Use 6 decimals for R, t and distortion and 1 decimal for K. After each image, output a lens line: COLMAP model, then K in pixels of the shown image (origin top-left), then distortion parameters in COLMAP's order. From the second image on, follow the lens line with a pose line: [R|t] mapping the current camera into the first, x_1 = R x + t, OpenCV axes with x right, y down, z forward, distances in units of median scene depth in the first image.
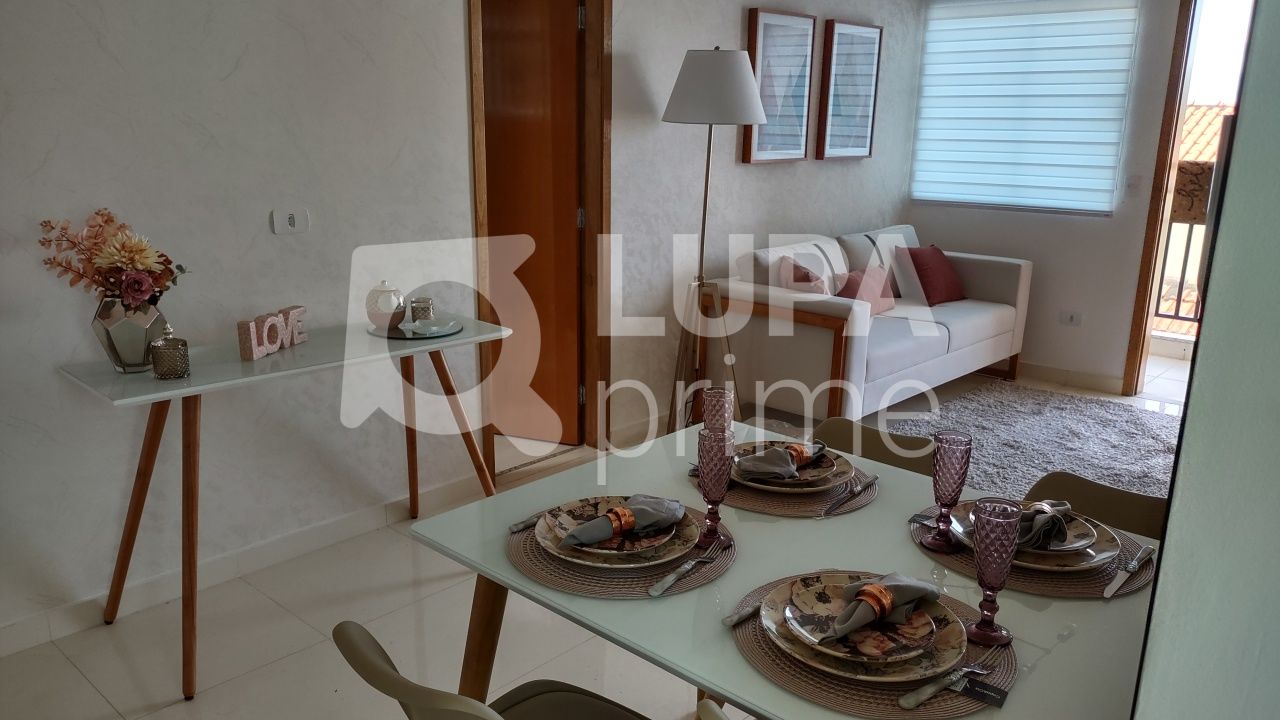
lens RADIAL K [[964.2, 0, 632.6], [0, 964.2, 361.2], [0, 0, 1]] dist [0.055782, -0.067007]
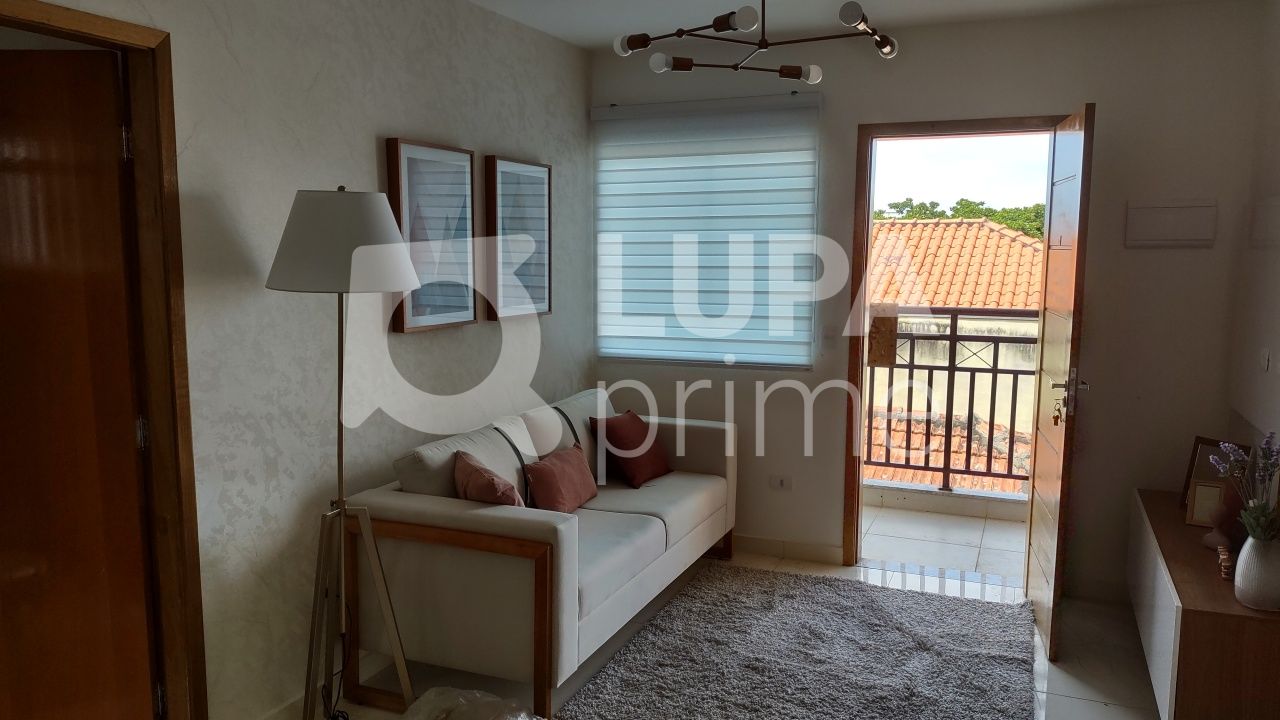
lens RADIAL K [[964.2, 0, 637.0], [0, 964.2, 359.9], [0, 0, 1]] dist [0.055782, -0.067007]
pose [[0.941286, -0.050029, 0.333882, 0.036777], [0.093436, 0.988934, -0.115234, -0.073640], [-0.324422, 0.139665, 0.935545, 0.215303]]
